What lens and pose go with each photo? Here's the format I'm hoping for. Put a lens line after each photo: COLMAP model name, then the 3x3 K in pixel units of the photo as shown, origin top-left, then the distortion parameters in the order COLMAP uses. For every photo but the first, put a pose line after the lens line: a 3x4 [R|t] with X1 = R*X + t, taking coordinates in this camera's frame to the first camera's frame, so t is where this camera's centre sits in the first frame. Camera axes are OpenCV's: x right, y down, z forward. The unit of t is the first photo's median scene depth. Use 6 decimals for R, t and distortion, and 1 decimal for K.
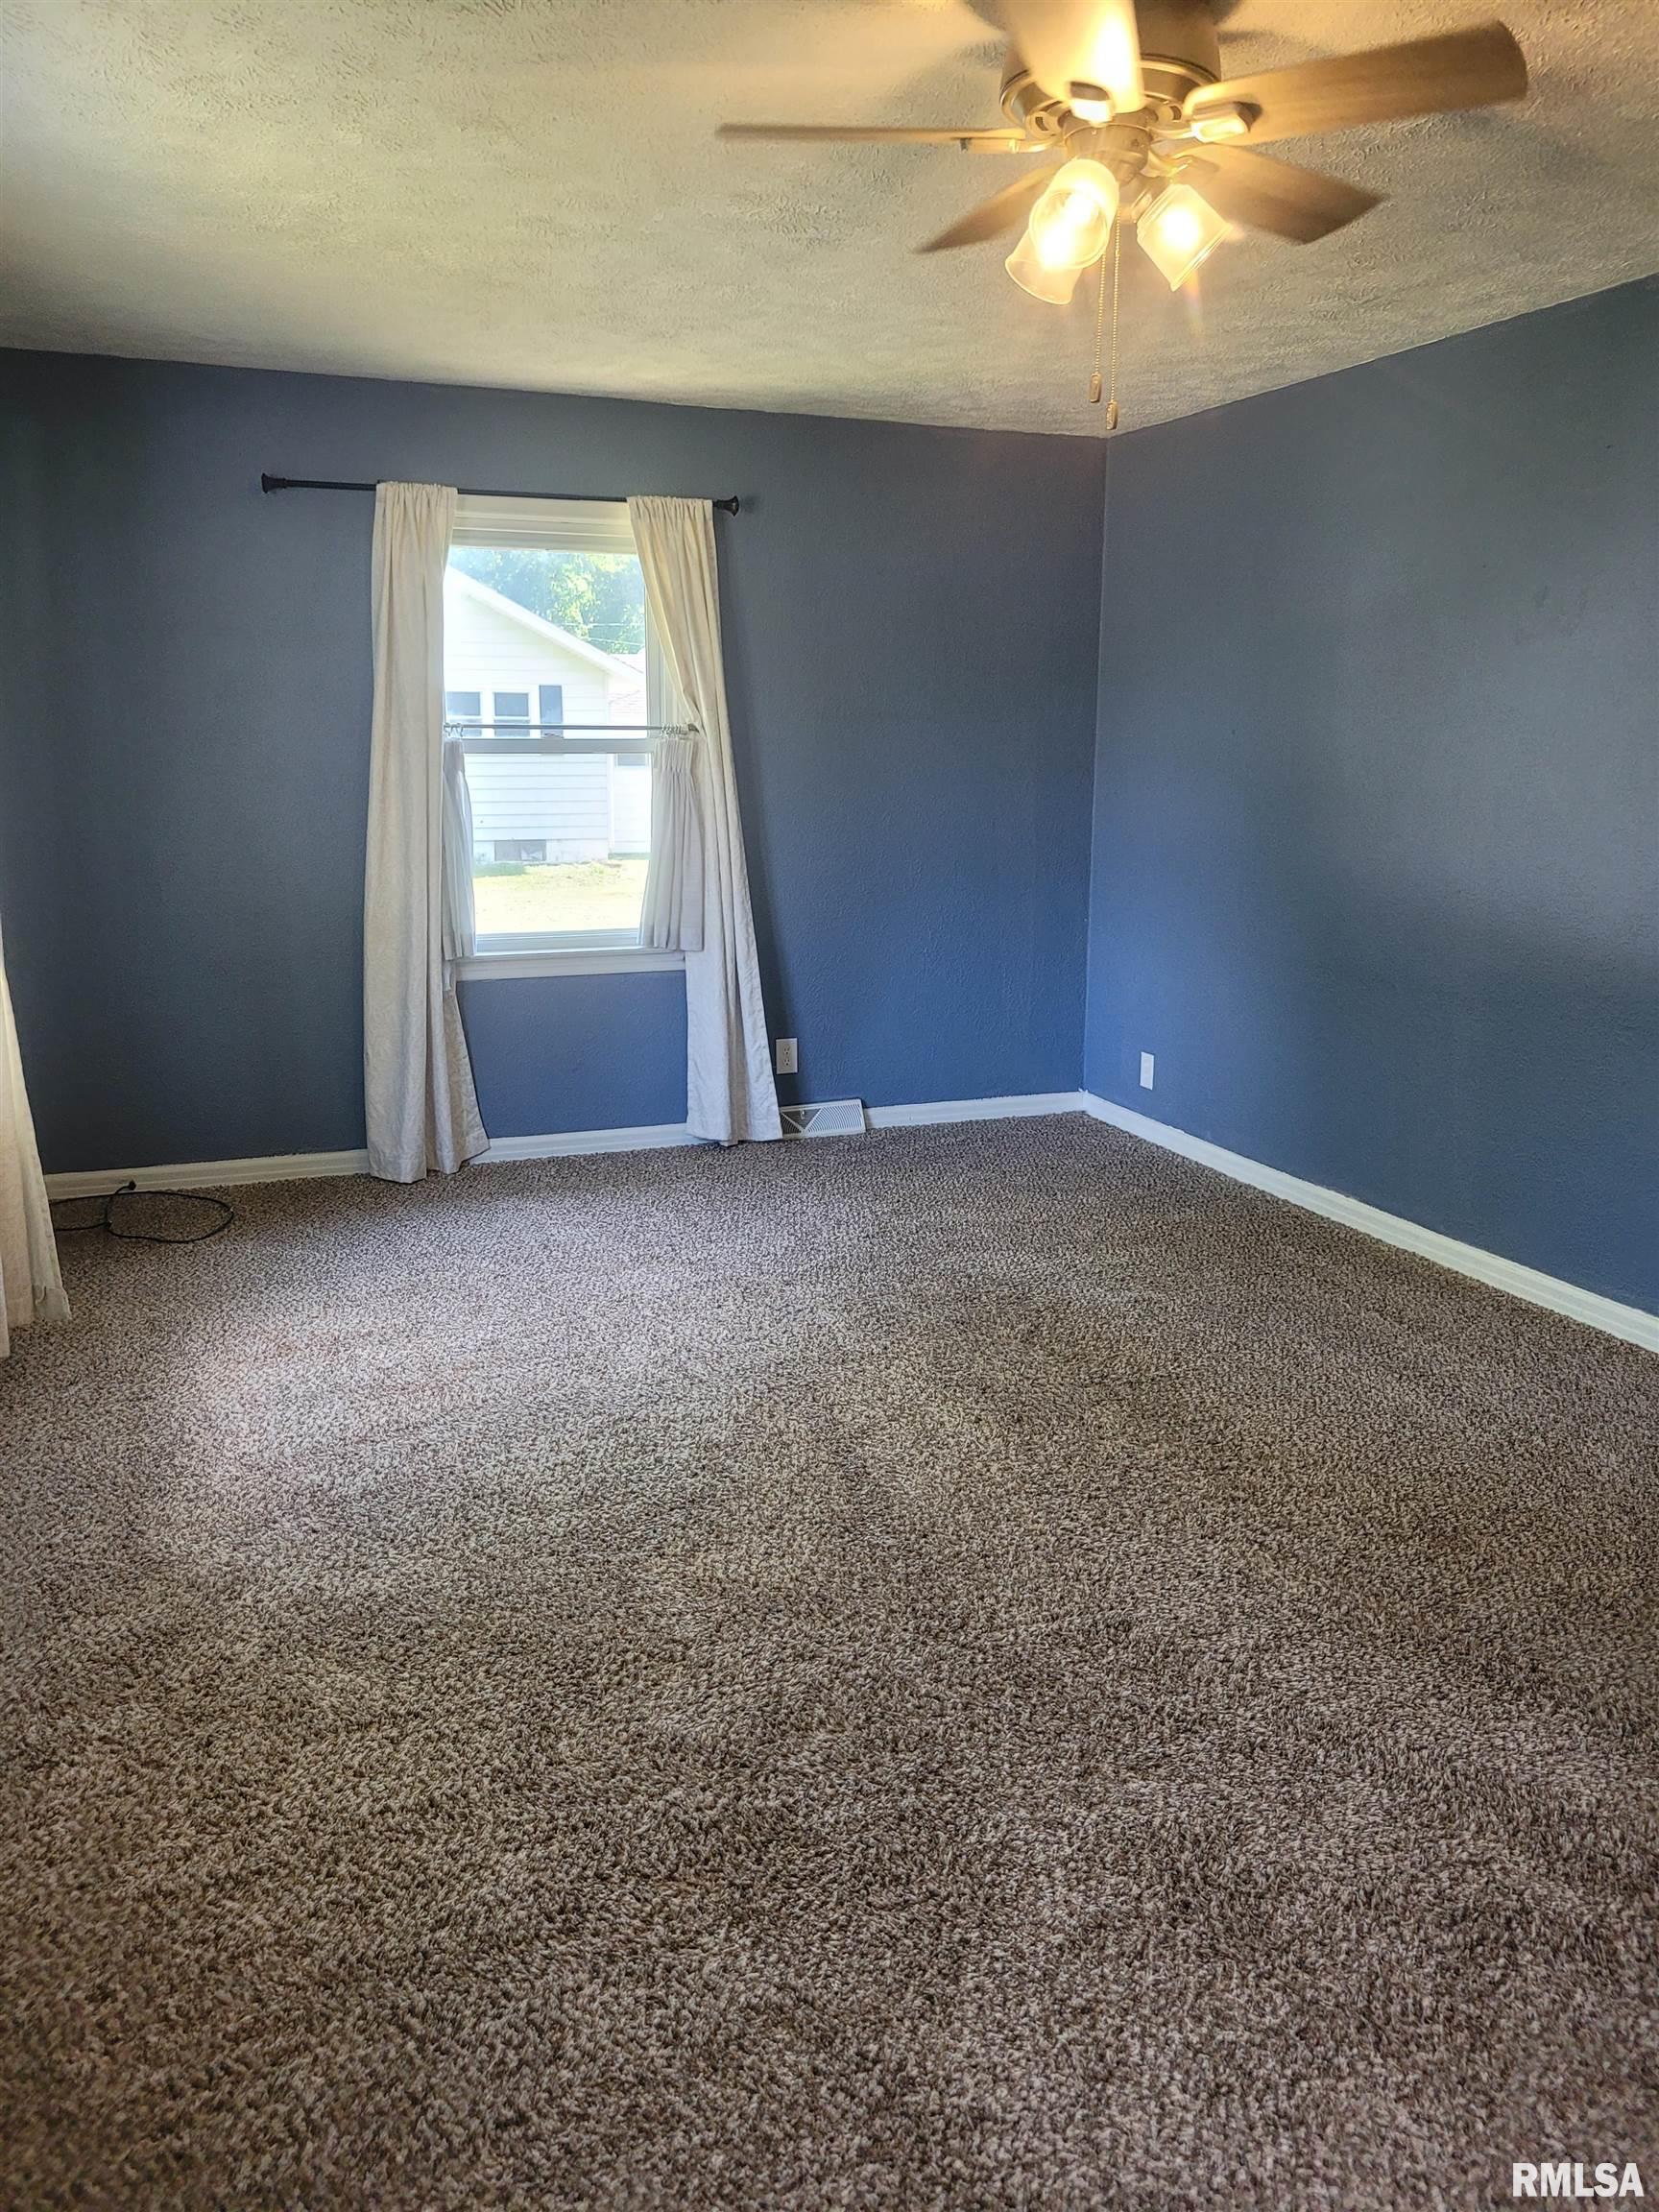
lens RADIAL K [[1682.2, 0, 829.5], [0, 1682.2, 1106.0], [0, 0, 1]] dist [0.037015, -0.012227]
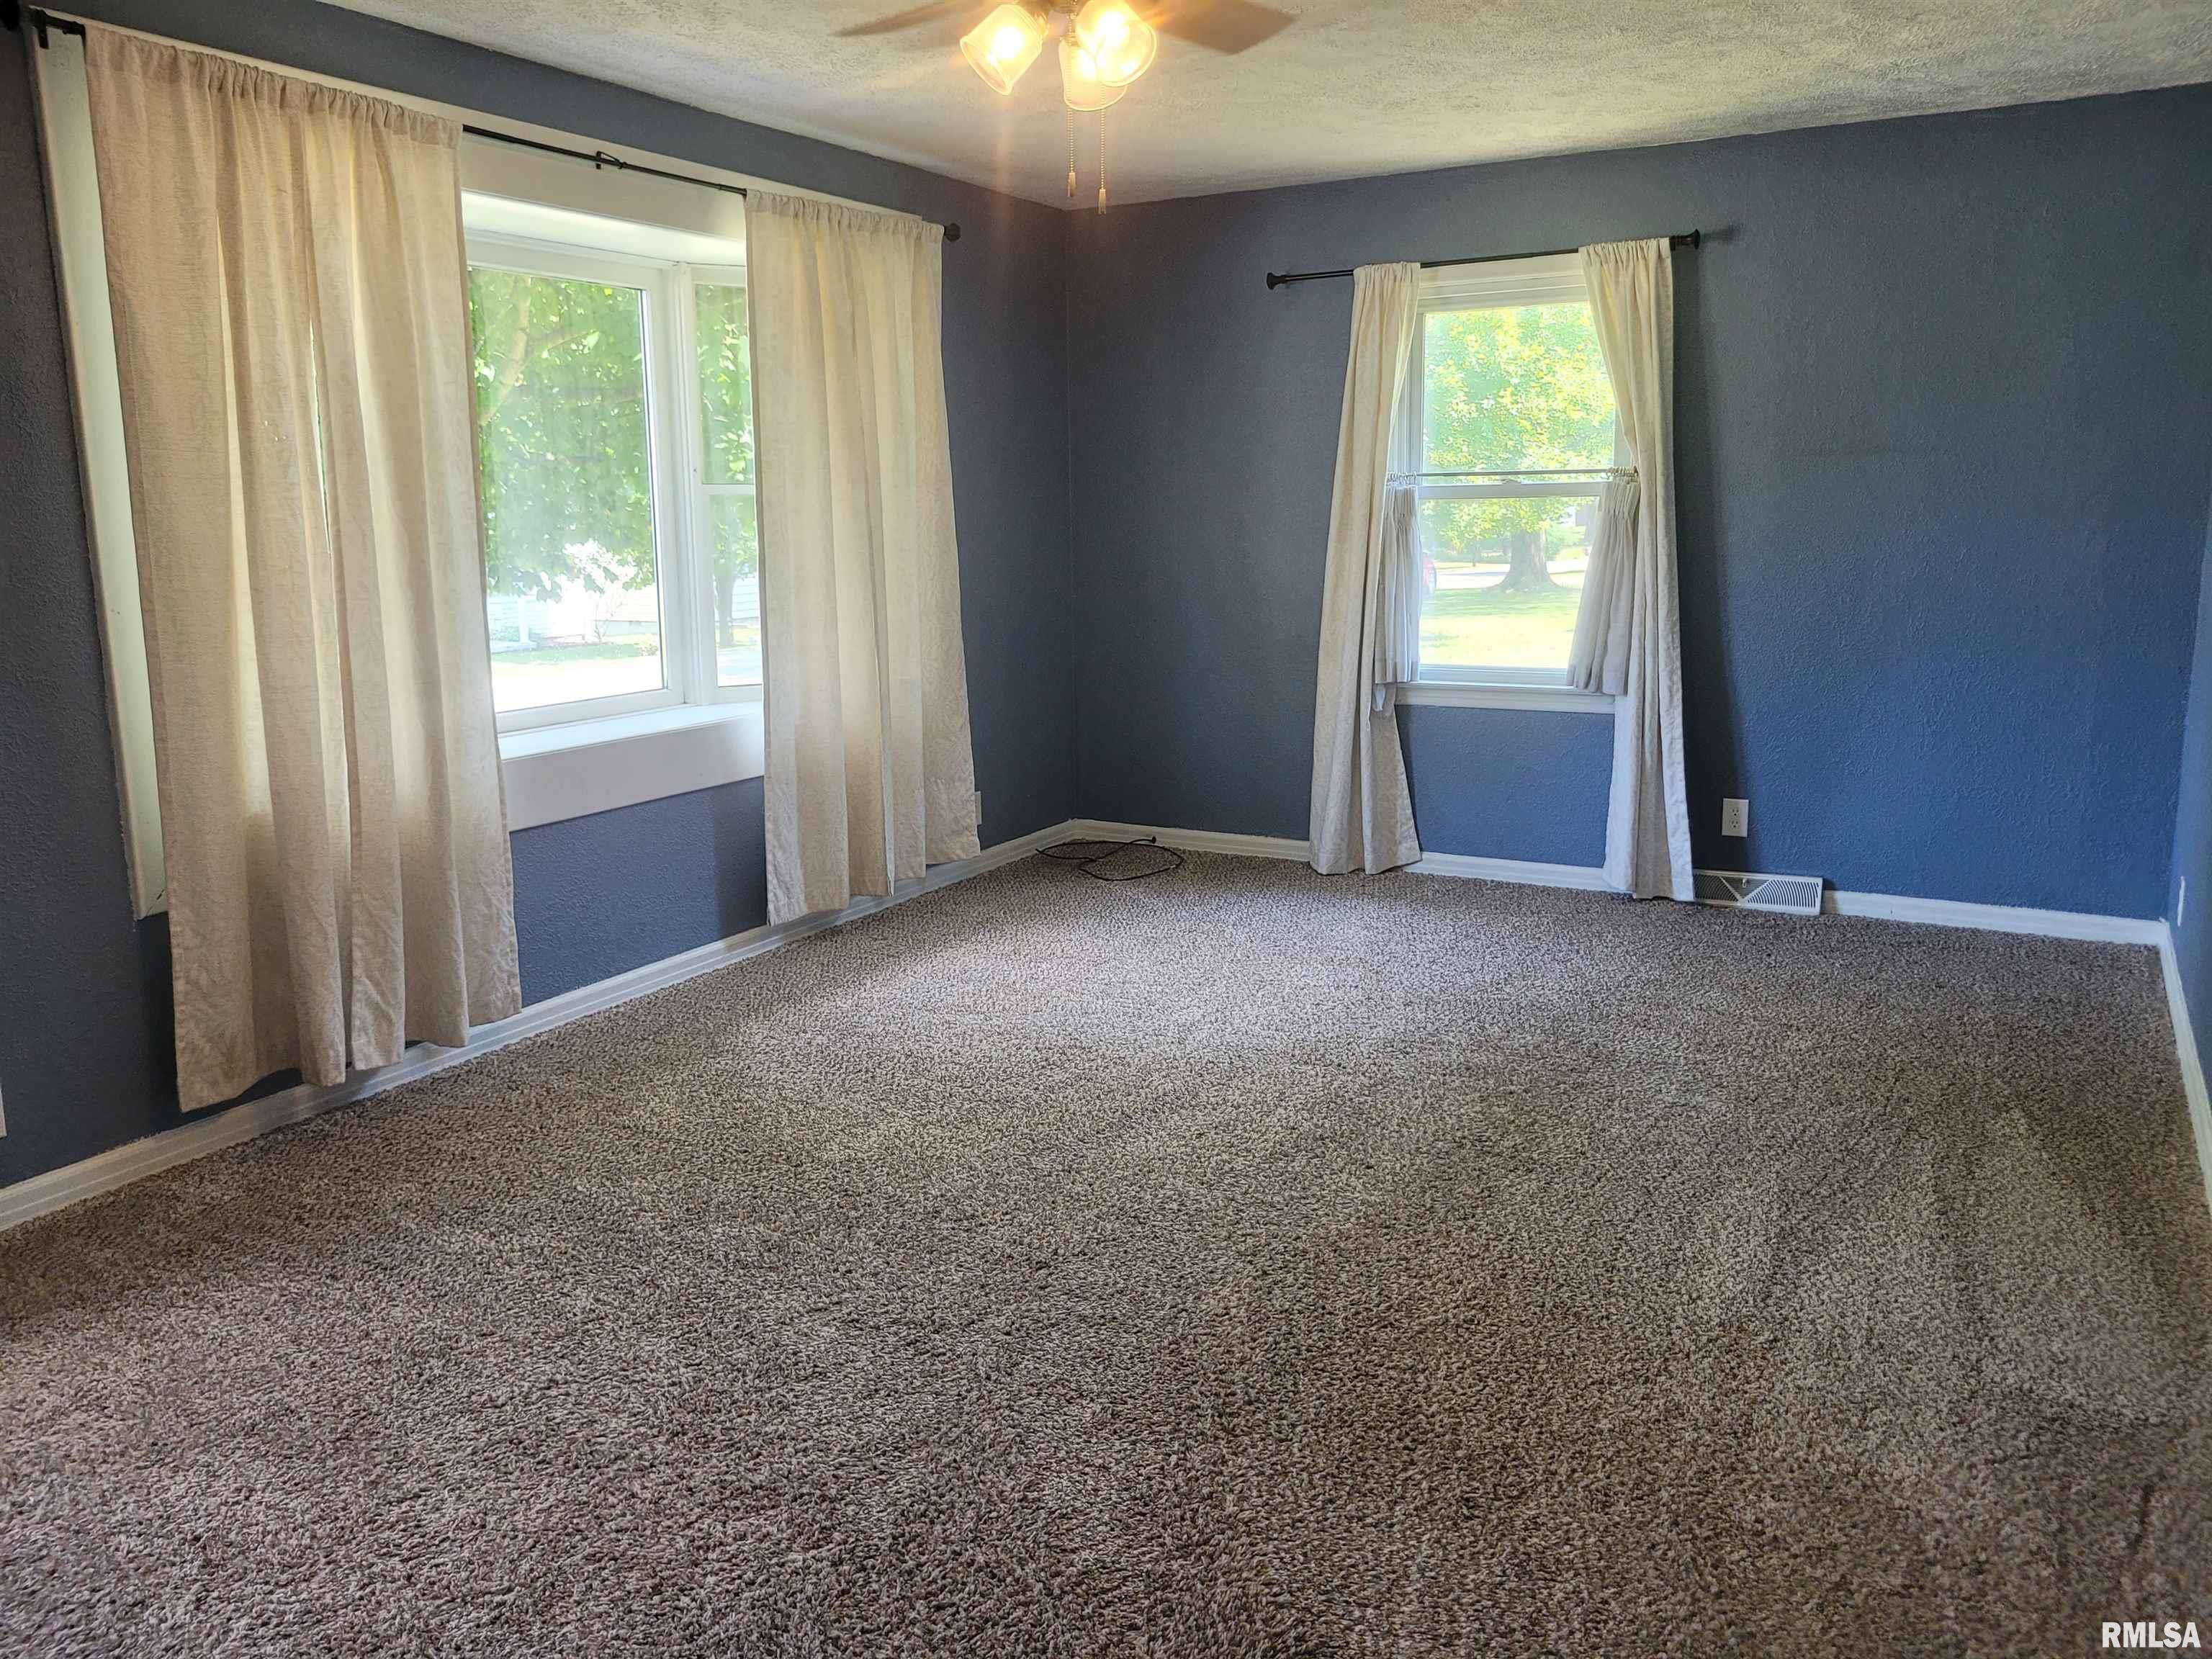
lens RADIAL K [[1682.2, 0, 1106.0], [0, 1682.2, 829.5], [0, 0, 1]] dist [0.037015, -0.012227]
pose [[0.632651, 0.138838, -0.761890, 0.522661], [-0.150305, 0.987105, 0.055069, -0.025014], [0.759711, 0.079676, 0.645361, 0.144851]]
